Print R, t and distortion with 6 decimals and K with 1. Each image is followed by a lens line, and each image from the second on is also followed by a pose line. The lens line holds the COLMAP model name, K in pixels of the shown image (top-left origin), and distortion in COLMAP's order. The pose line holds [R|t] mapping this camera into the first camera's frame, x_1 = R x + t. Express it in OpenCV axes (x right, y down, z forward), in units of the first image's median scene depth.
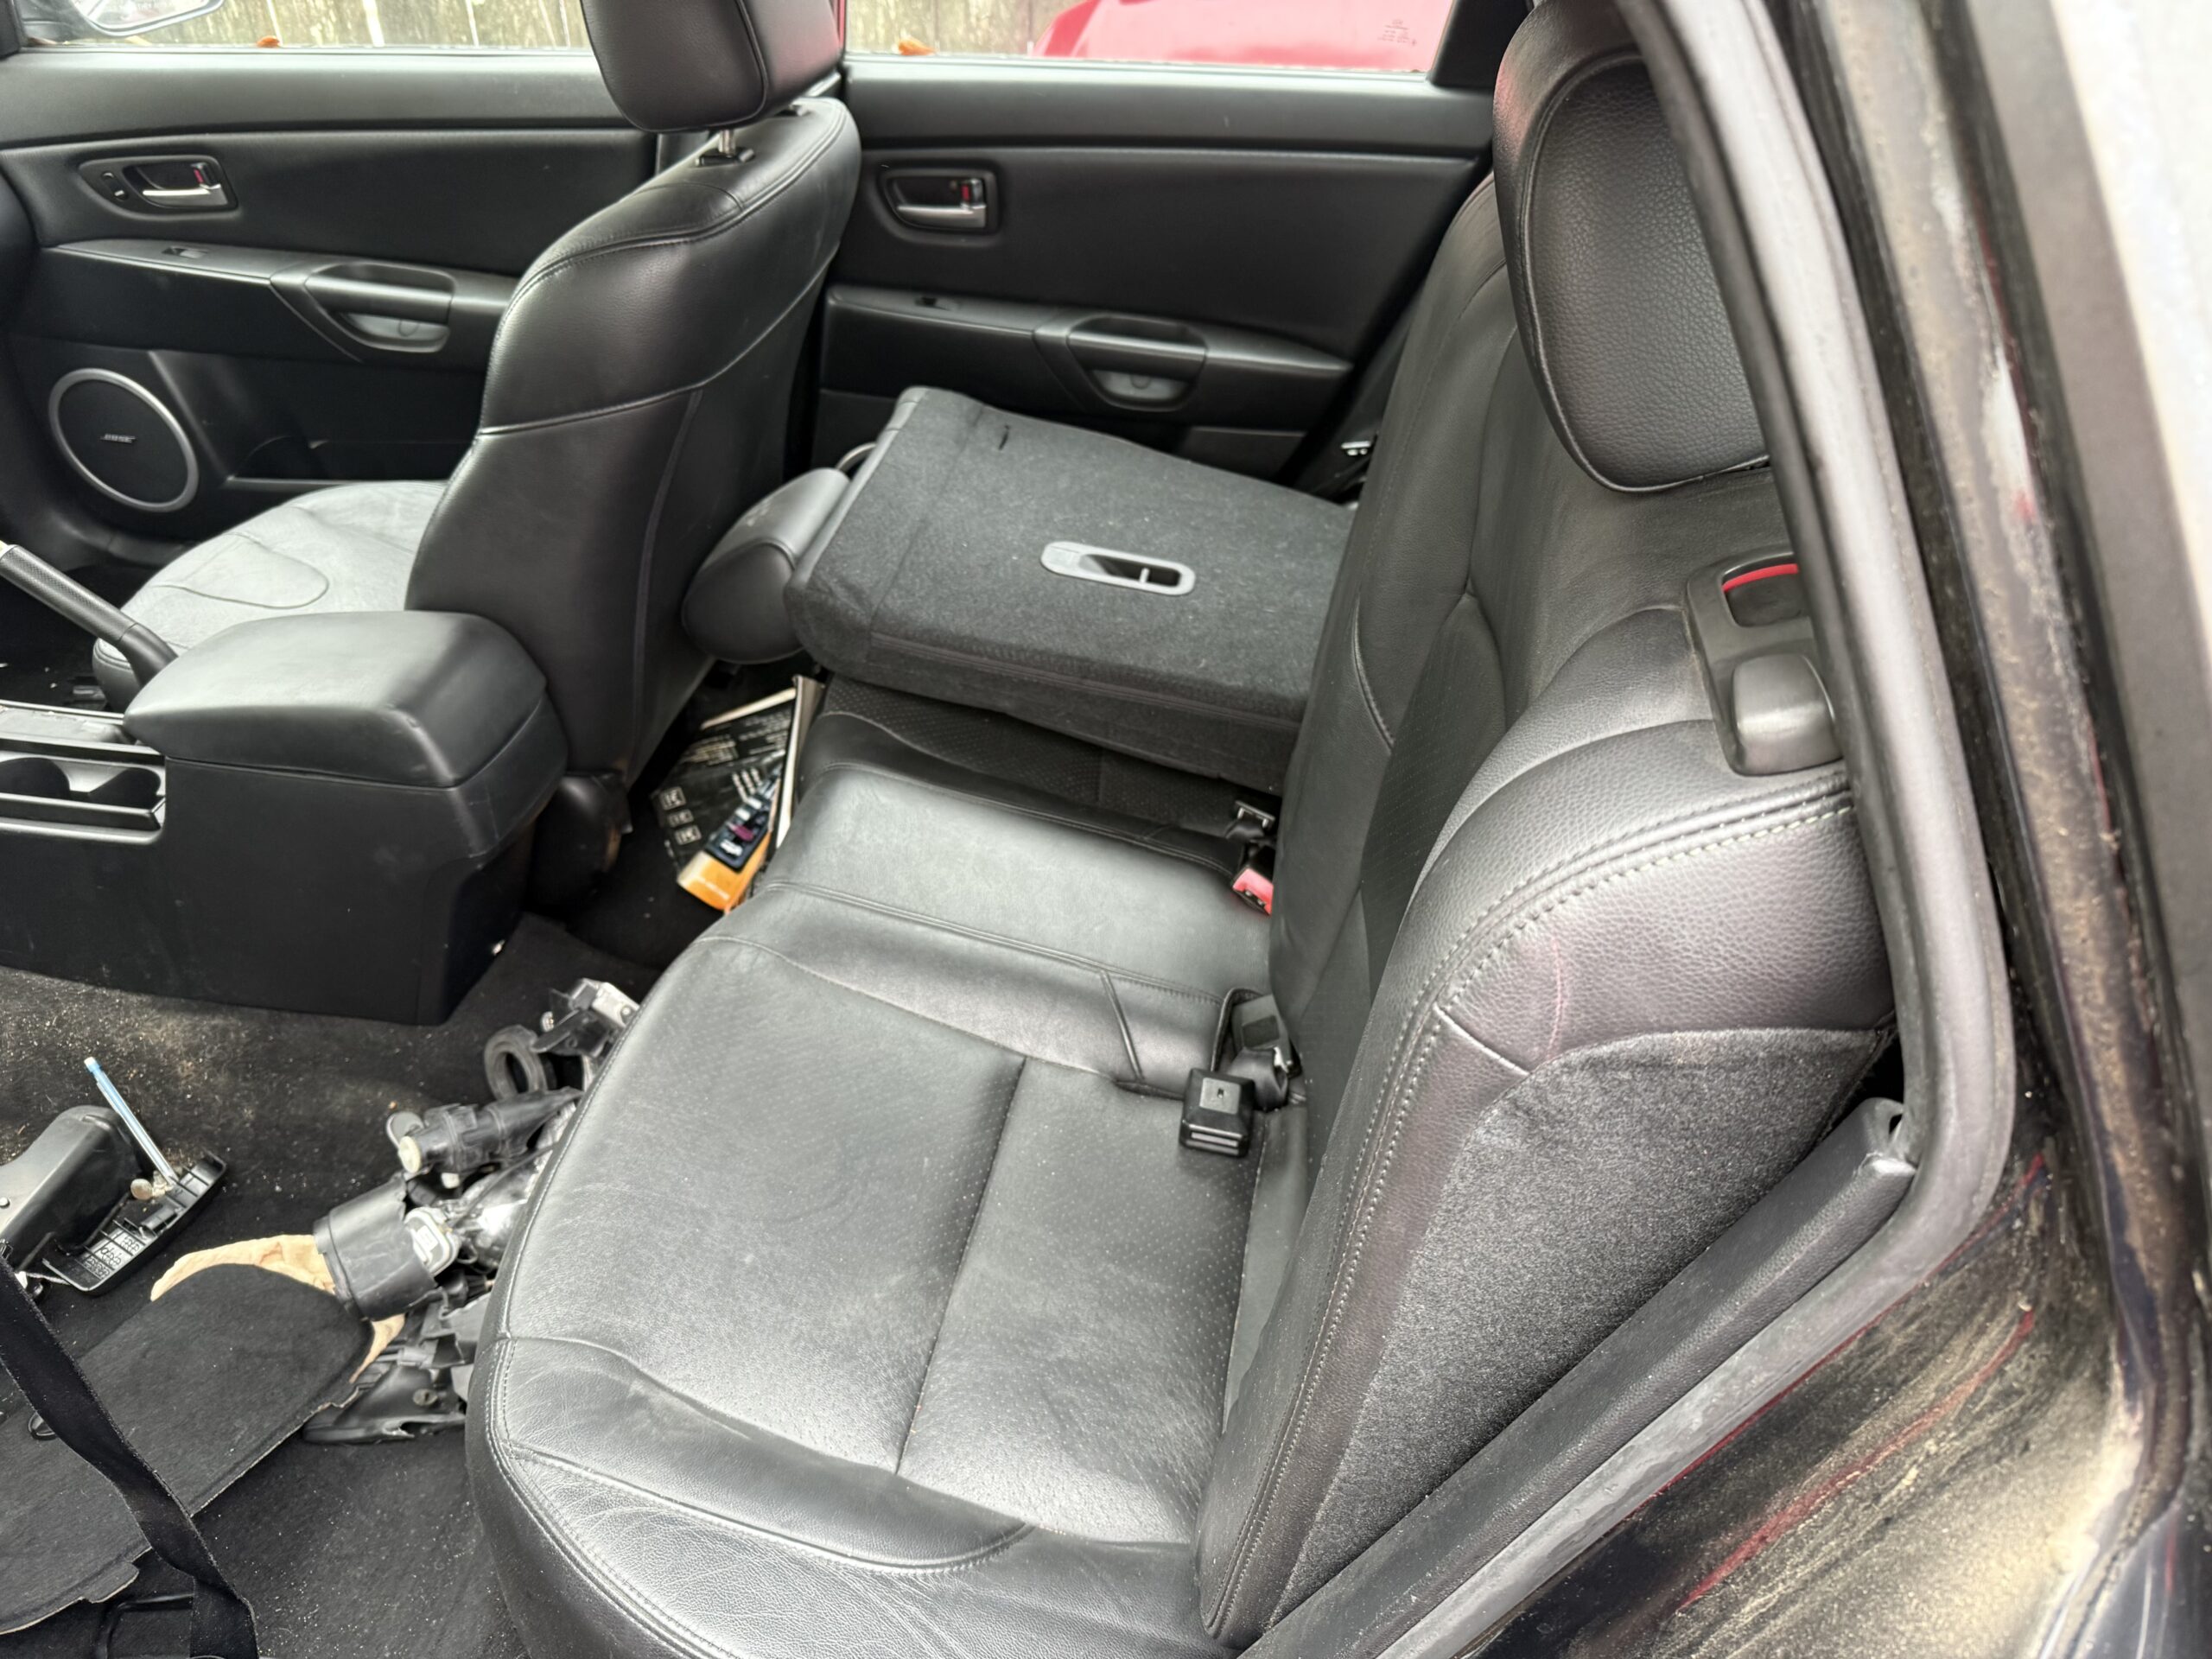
lens RADIAL K [[1723.4, 0, 1215.0], [0, 1723.4, 838.5], [0, 0, 1]] dist [-0.007268, 0.008924]
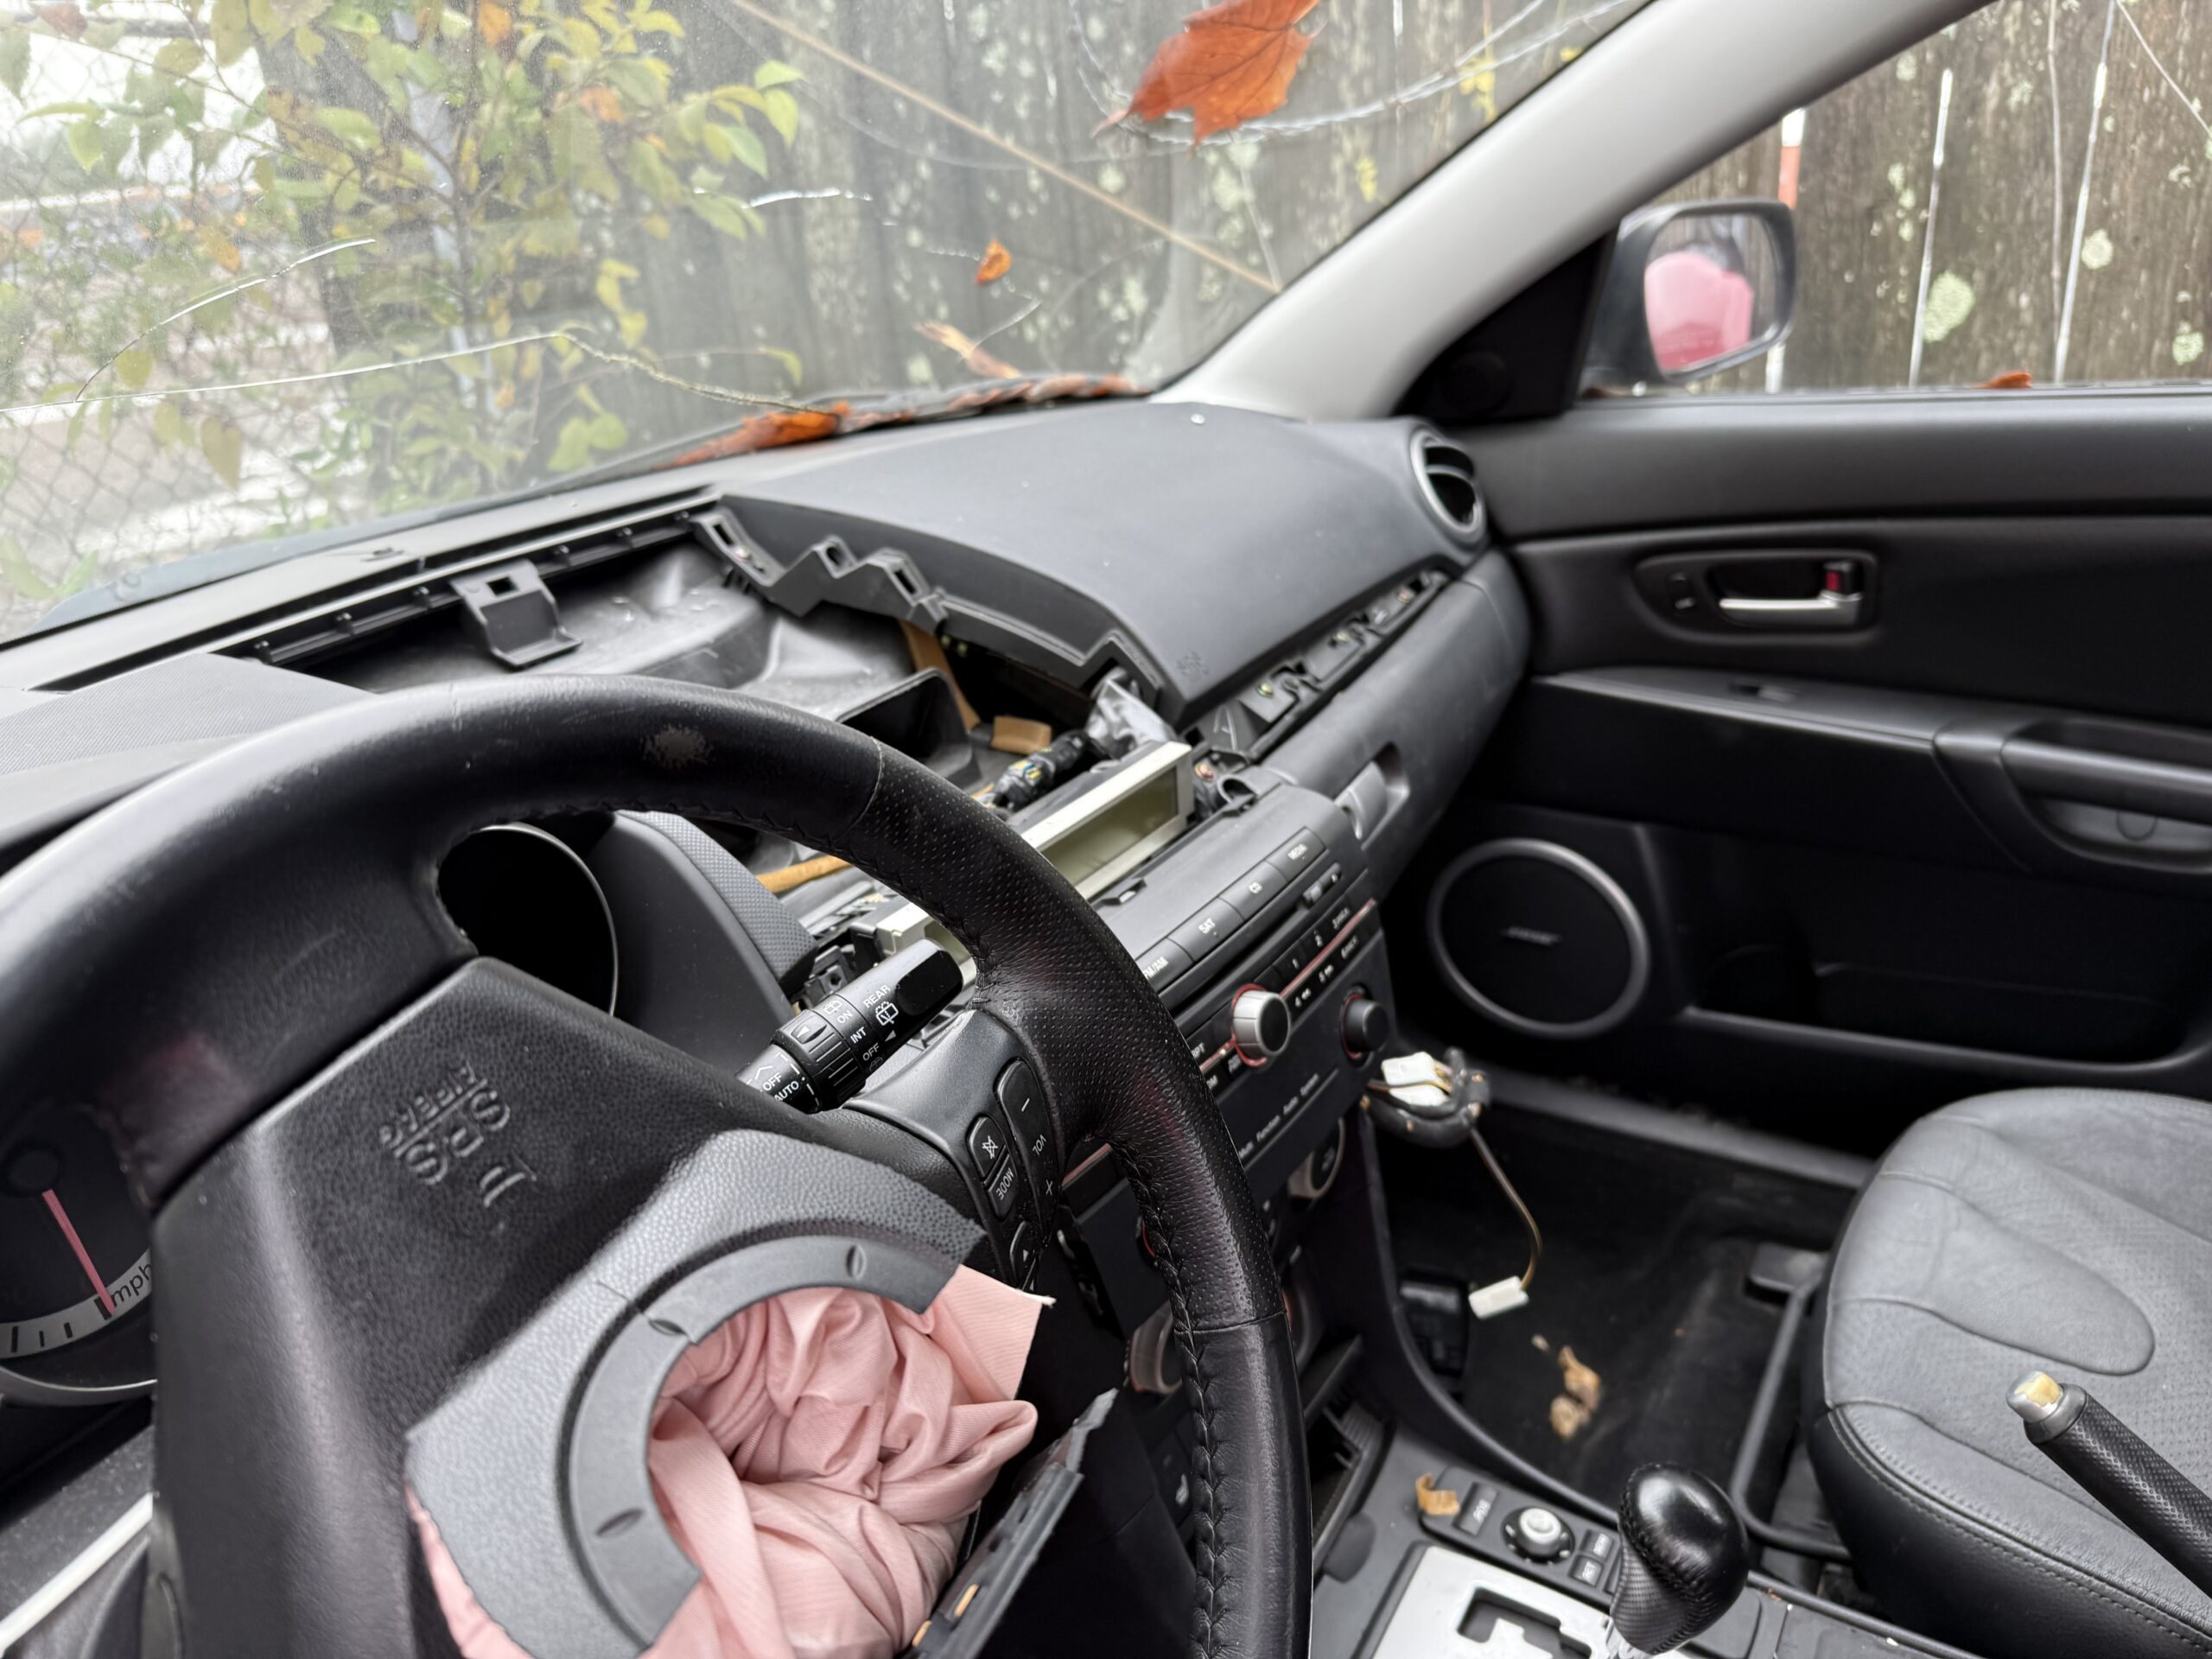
lens RADIAL K [[1631.2, 0, 1106.0], [0, 1631.2, 829.5], [0, 0, 1]] dist [0.116623, -0.175407]
pose [[0.922056, 0.075759, -0.379571, -0.591458], [-0.145289, 0.976692, -0.157998, -0.156735], [0.358754, 0.200830, 0.911572, 0.356145]]
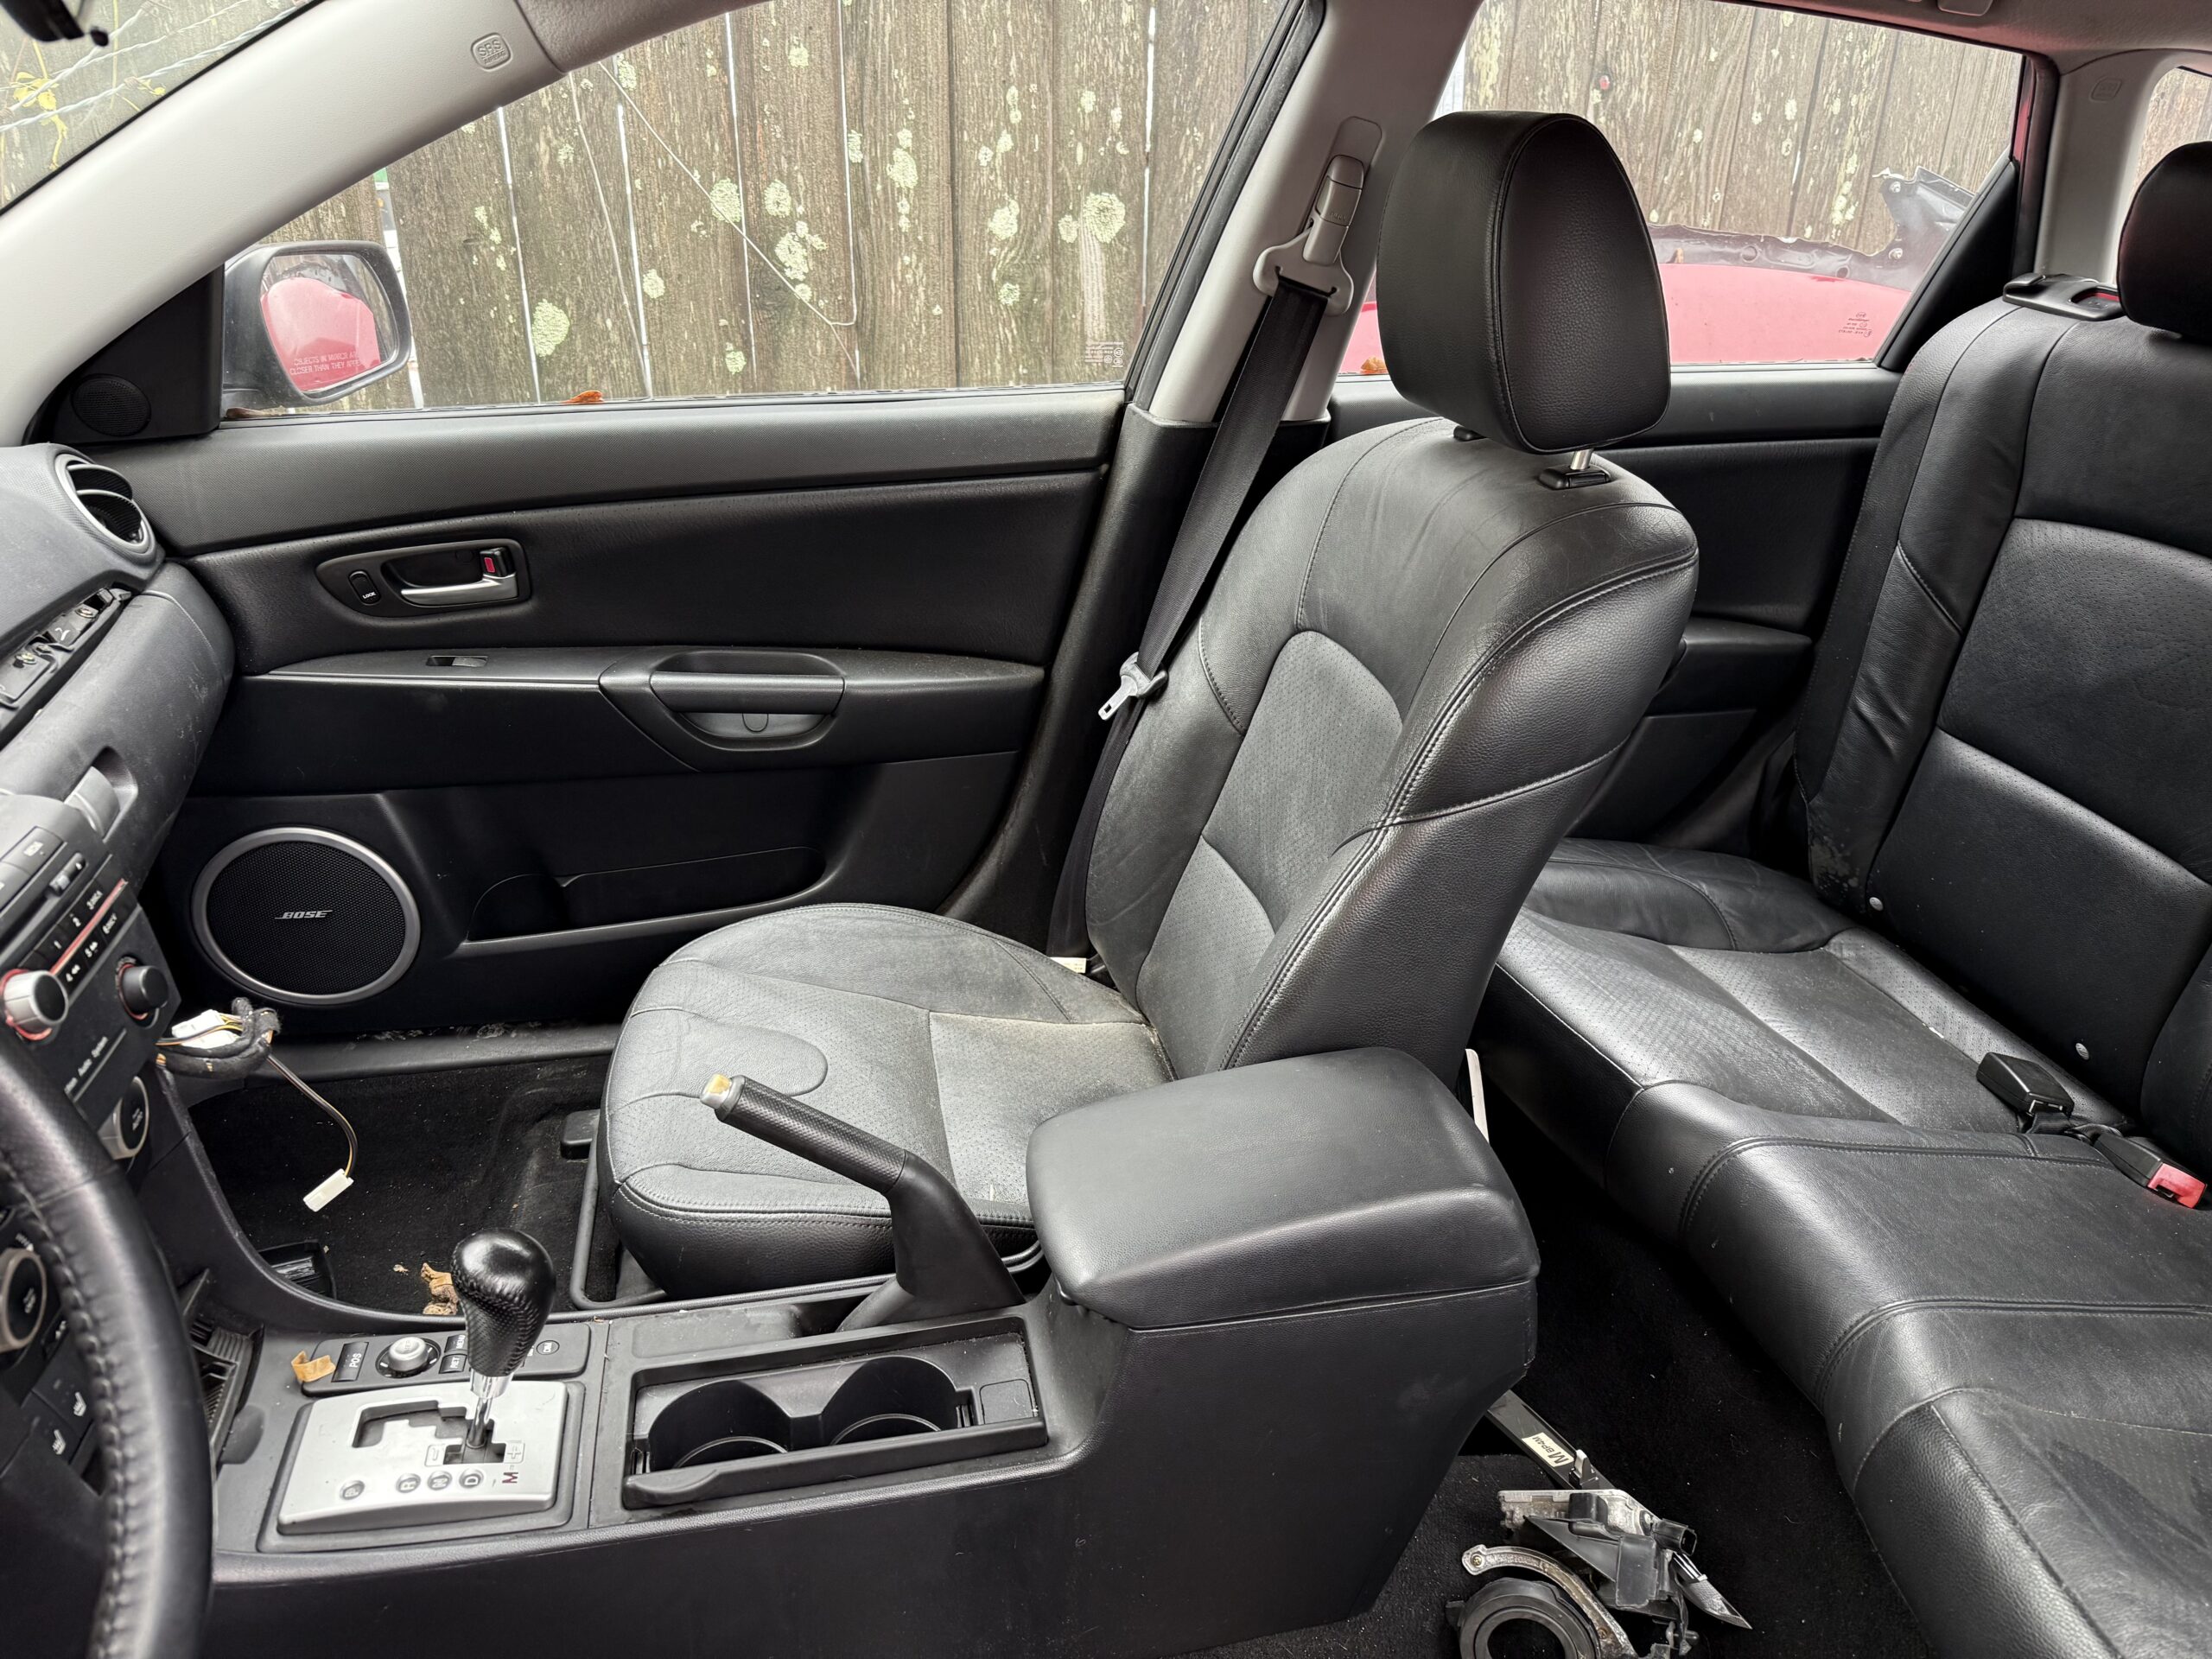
lens RADIAL K [[1616.0, 0, 1181.9], [0, 1616.0, 835.8], [0, 0, 1]] dist [0.010297, -0.013002]
pose [[0.927219, -0.140858, 0.347022, -0.566010], [0.194514, 0.972926, -0.124814, -0.113799], [-0.320045, 0.183231, 0.929515, 0.243448]]
